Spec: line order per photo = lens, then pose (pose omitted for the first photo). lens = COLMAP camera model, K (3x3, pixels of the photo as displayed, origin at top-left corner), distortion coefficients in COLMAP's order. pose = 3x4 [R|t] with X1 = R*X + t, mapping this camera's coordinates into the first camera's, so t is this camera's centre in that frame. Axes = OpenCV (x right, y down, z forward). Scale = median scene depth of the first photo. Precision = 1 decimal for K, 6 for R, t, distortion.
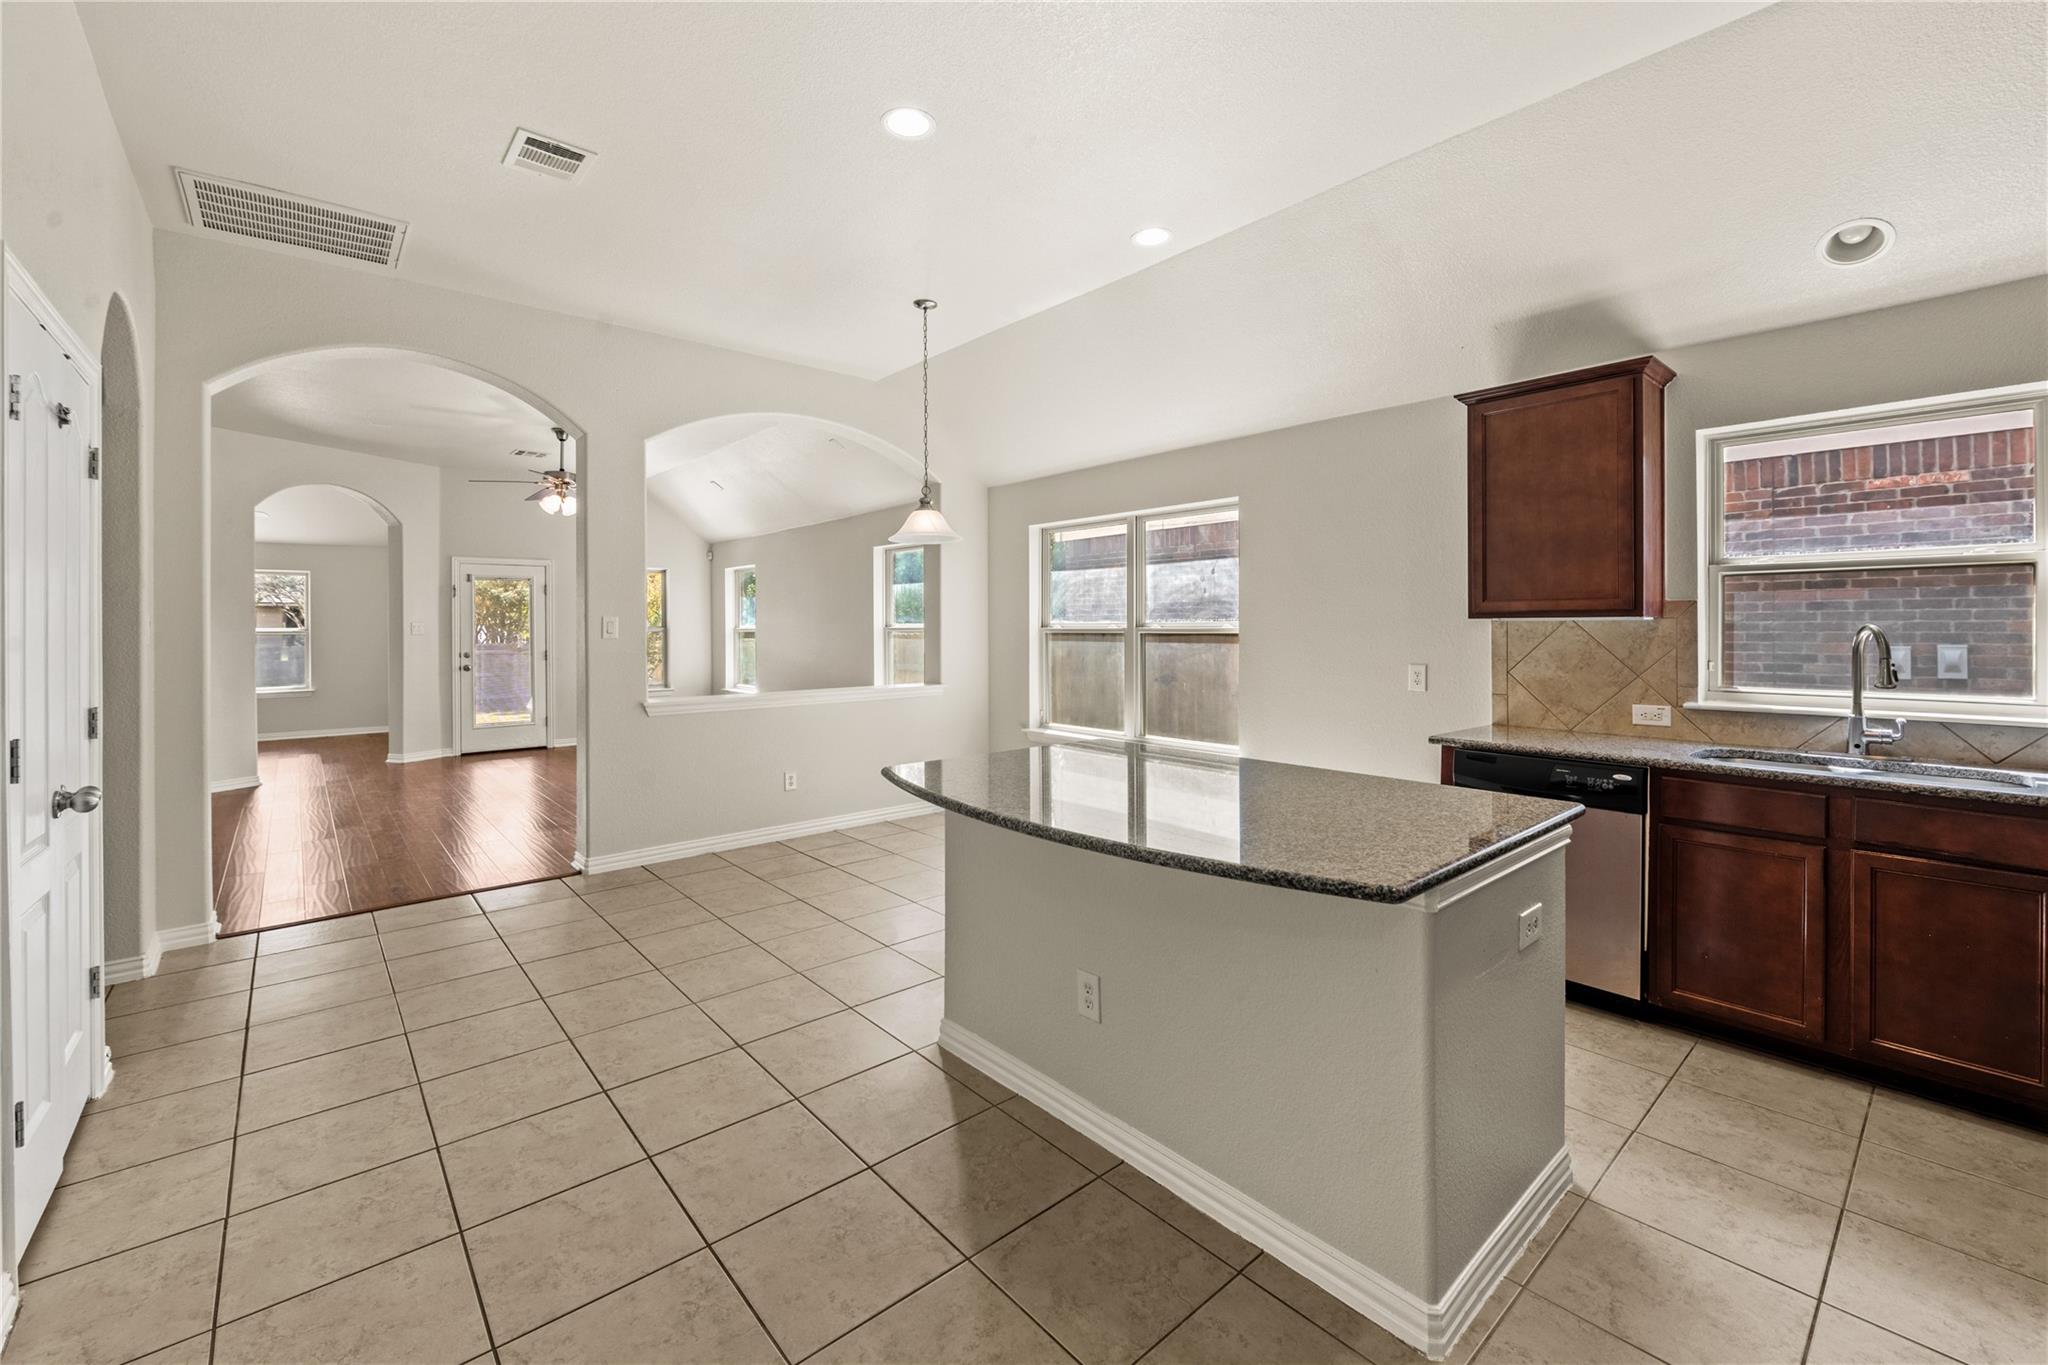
lens RADIAL K [[860.0, 0, 1017.0], [0, 860.0, 646.4], [0, 0, 1]] dist [-0.000988, -0.000484]
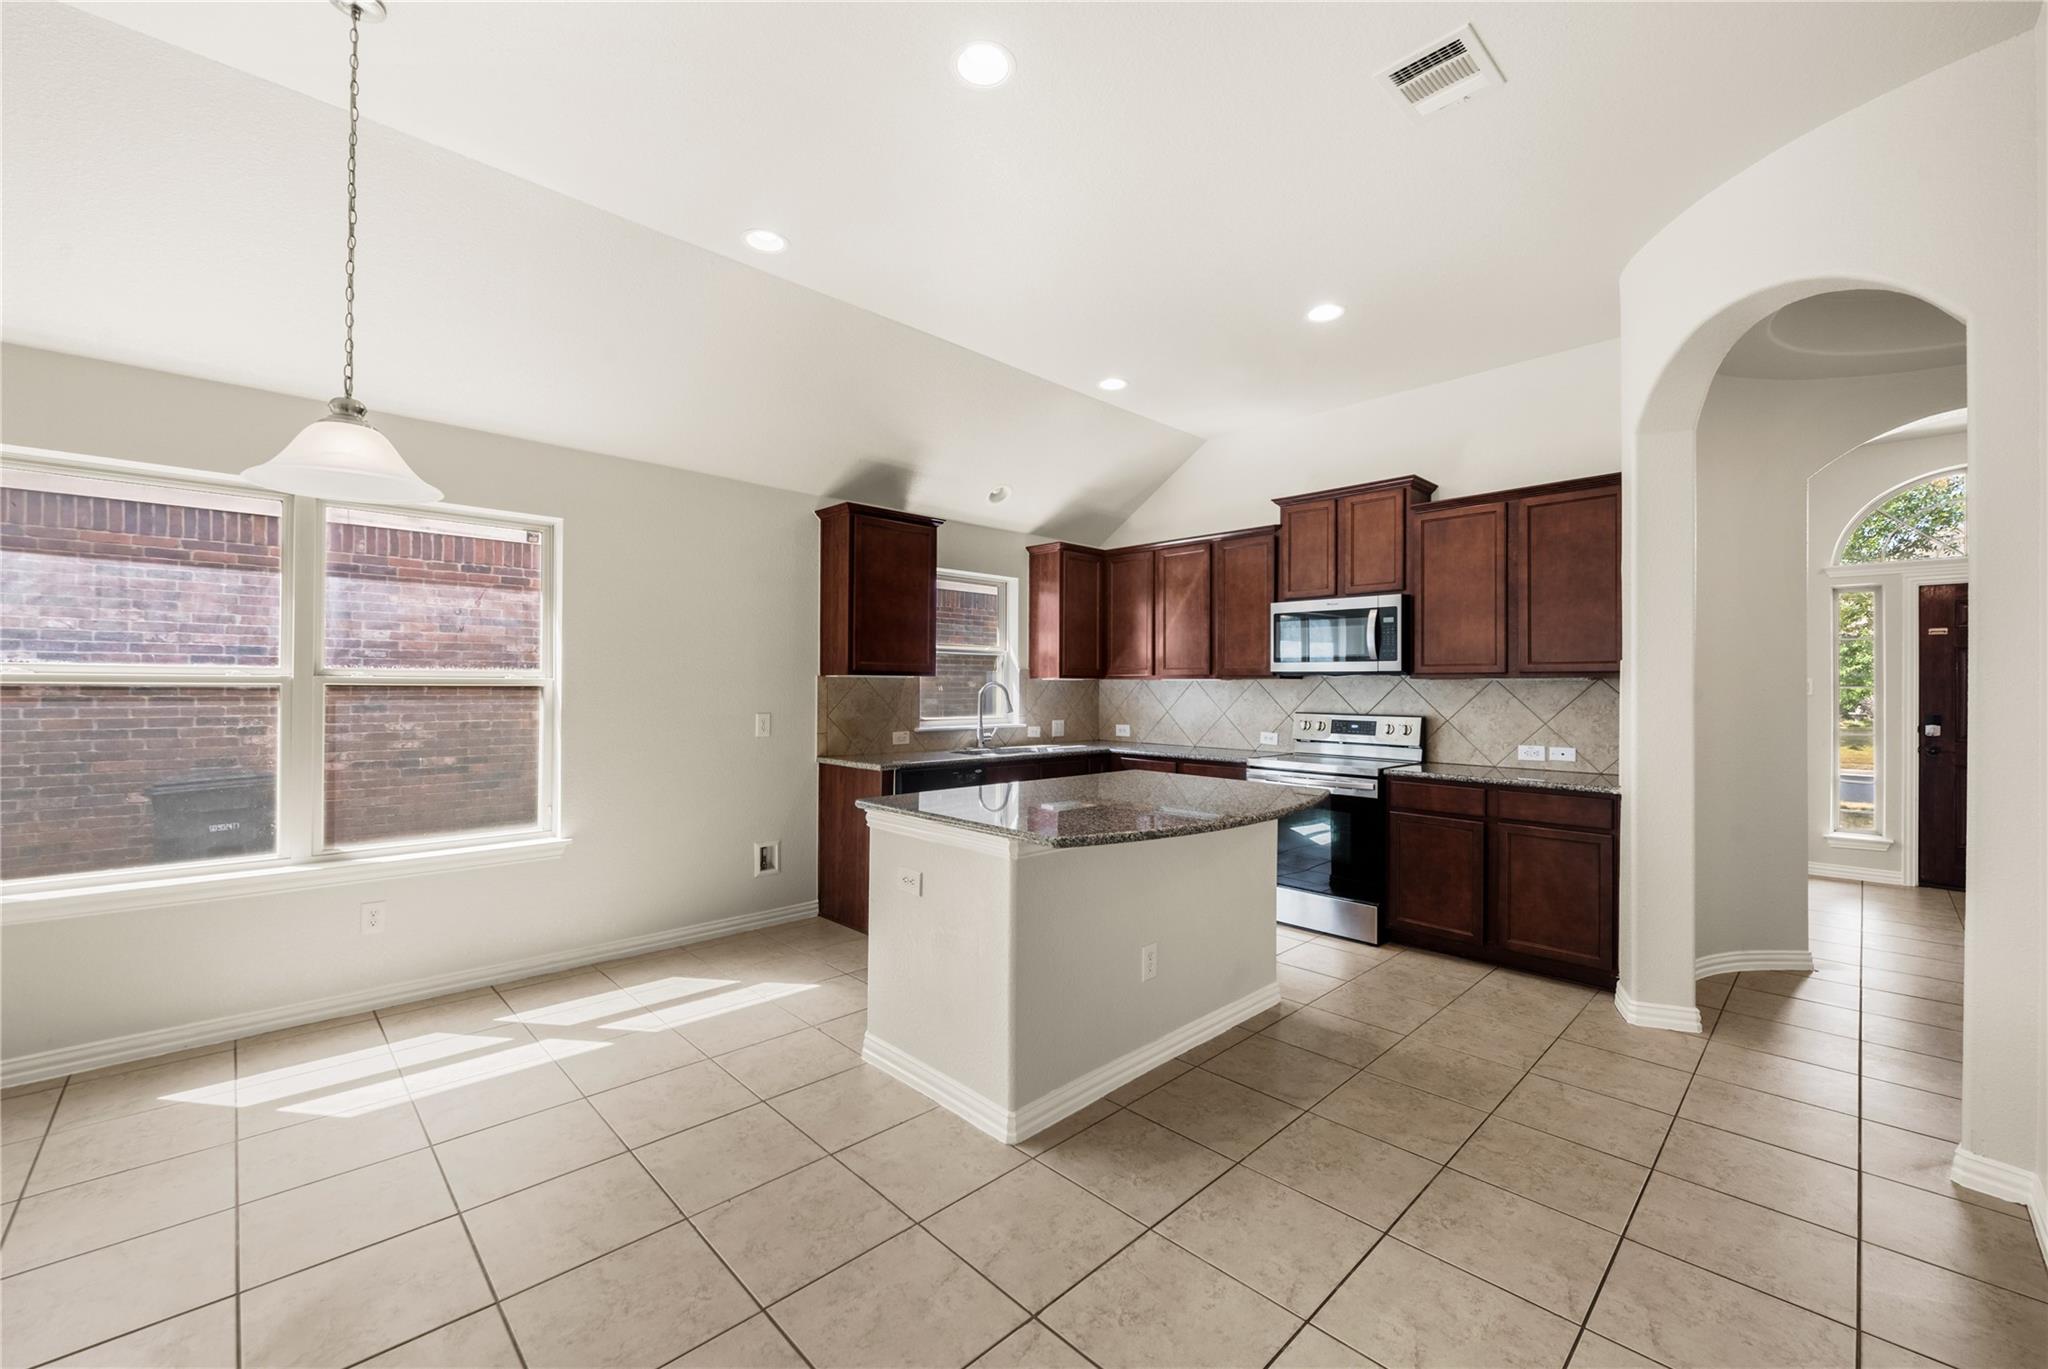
lens RADIAL K [[831.8, 0, 1013.7], [0, 831.8, 686.8], [0, 0, 1]] dist [0.000957, -0.001986]
pose [[-0.072085, 0.000420, 0.997398, -0.501337], [0.013938, 0.999903, 0.000587, -0.008018], [-0.997301, 0.013944, -0.072084, 0.553608]]
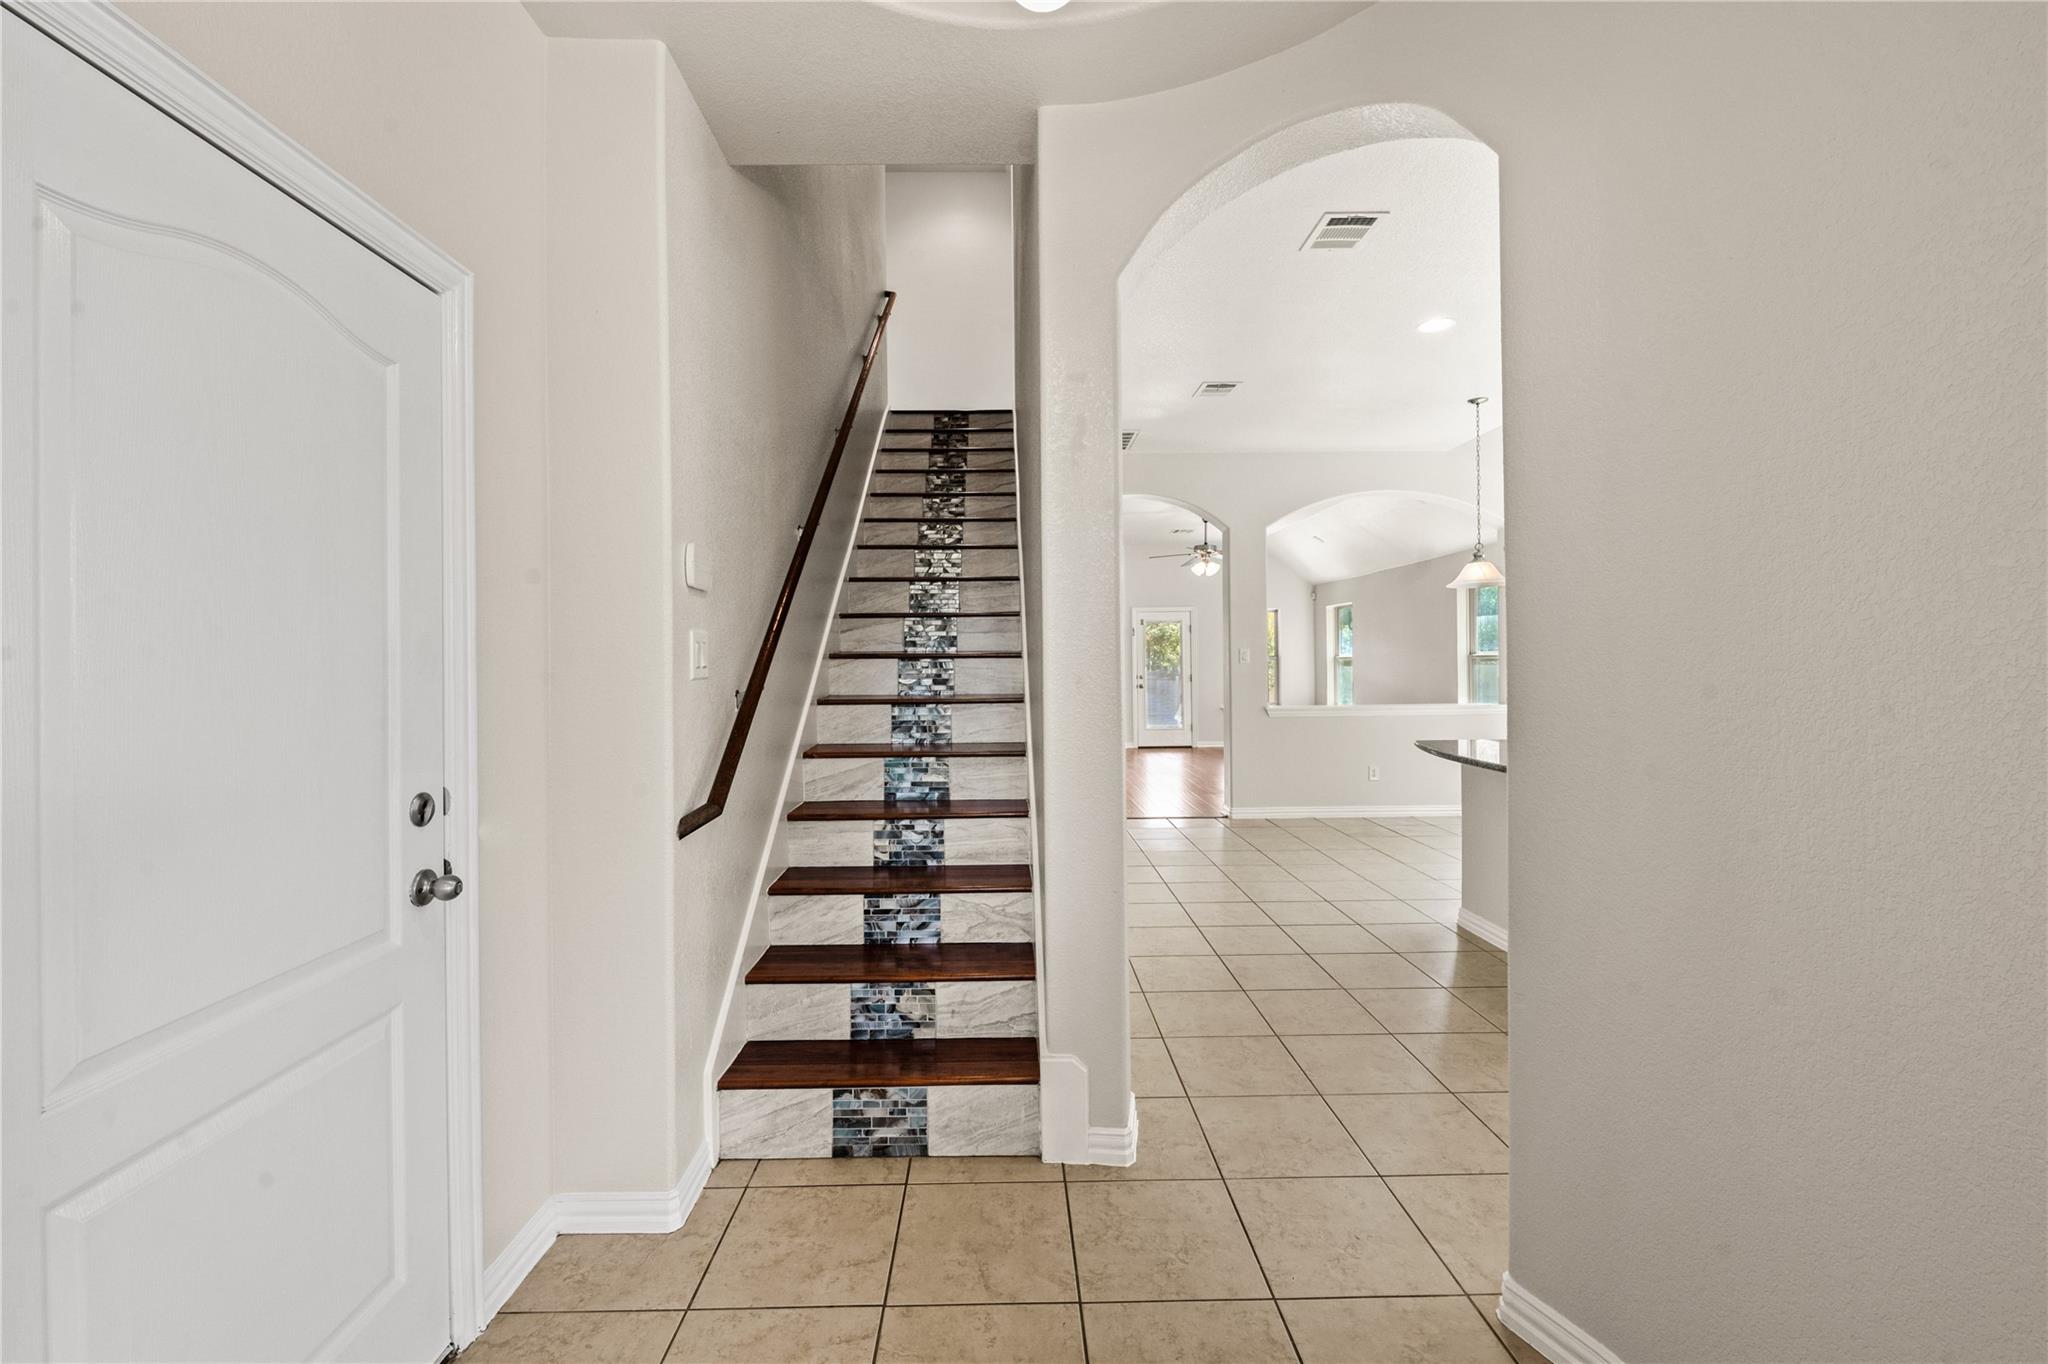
lens RADIAL K [[860.0, 0, 1017.0], [0, 860.0, 645.9], [0, 0, 1]] dist [-0.000988, -0.000484]
pose [[0.778836, -0.015350, -0.627040, 0.140171], [-0.007043, 0.999423, -0.033213, 0.011618], [0.627188, 0.030284, 0.778279, -0.370392]]
